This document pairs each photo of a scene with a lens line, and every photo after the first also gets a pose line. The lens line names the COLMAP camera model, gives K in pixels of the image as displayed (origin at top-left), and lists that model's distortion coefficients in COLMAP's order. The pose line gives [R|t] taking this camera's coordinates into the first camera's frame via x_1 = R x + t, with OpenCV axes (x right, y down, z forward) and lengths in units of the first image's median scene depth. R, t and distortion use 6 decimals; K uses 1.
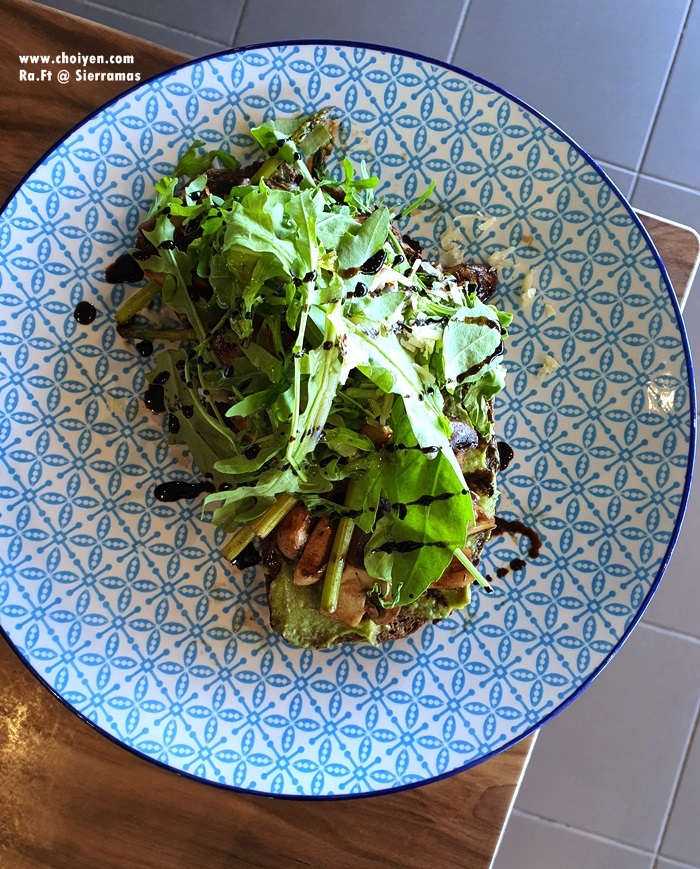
lens RADIAL K [[808.8, 0, 349.8], [0, 808.8, 441.7], [0, 0, 1]] dist [0.022465, 0.004303]
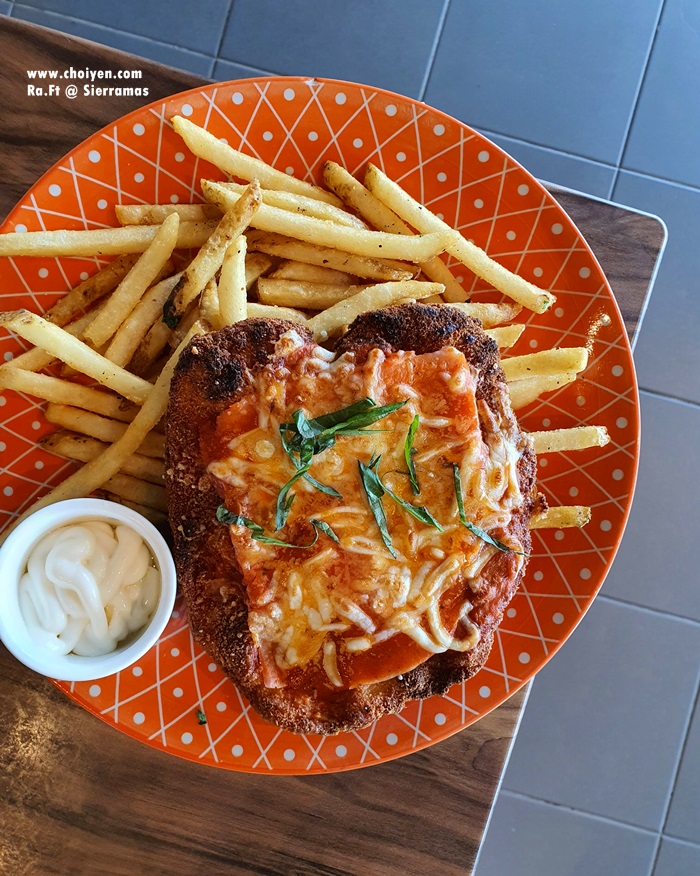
lens RADIAL K [[815.3, 0, 350.5], [0, 815.3, 440.2], [0, 0, 1]] dist [0.022465, 0.004303]
pose [[0.999378, -0.034682, 0.006462, -0.001492], [0.034739, 0.999357, -0.008871, 0.031378], [-0.006150, 0.009090, 0.999940, -0.081868]]
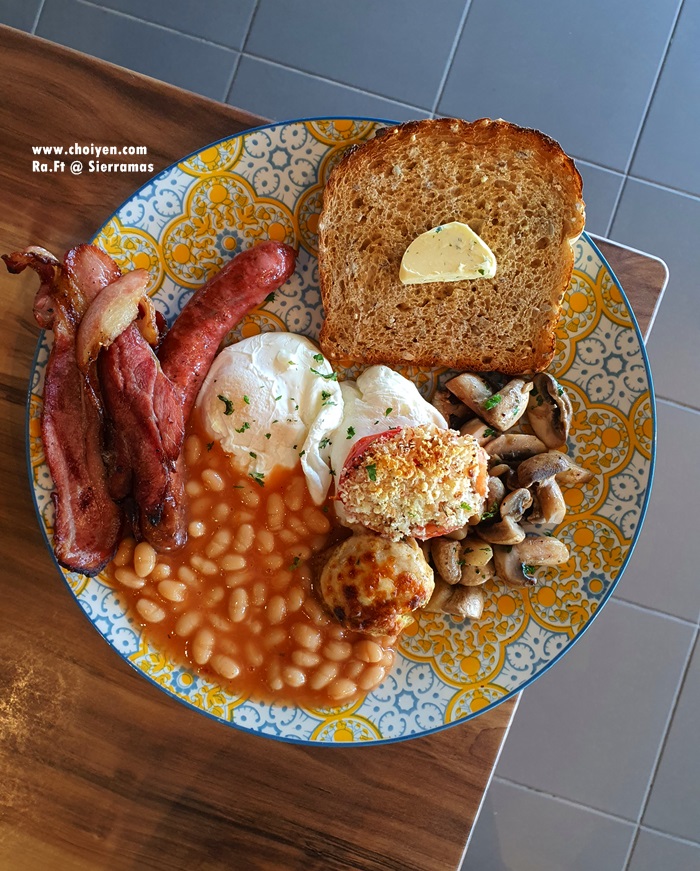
lens RADIAL K [[810.6, 0, 340.9], [0, 810.6, 416.6], [0, 0, 1]] dist [0.022465, 0.004303]
pose [[0.999940, 0.010919, -0.001251, -0.037884], [-0.010932, 0.999883, -0.010691, -0.013526], [0.001134, 0.010704, 0.999942, -0.181707]]
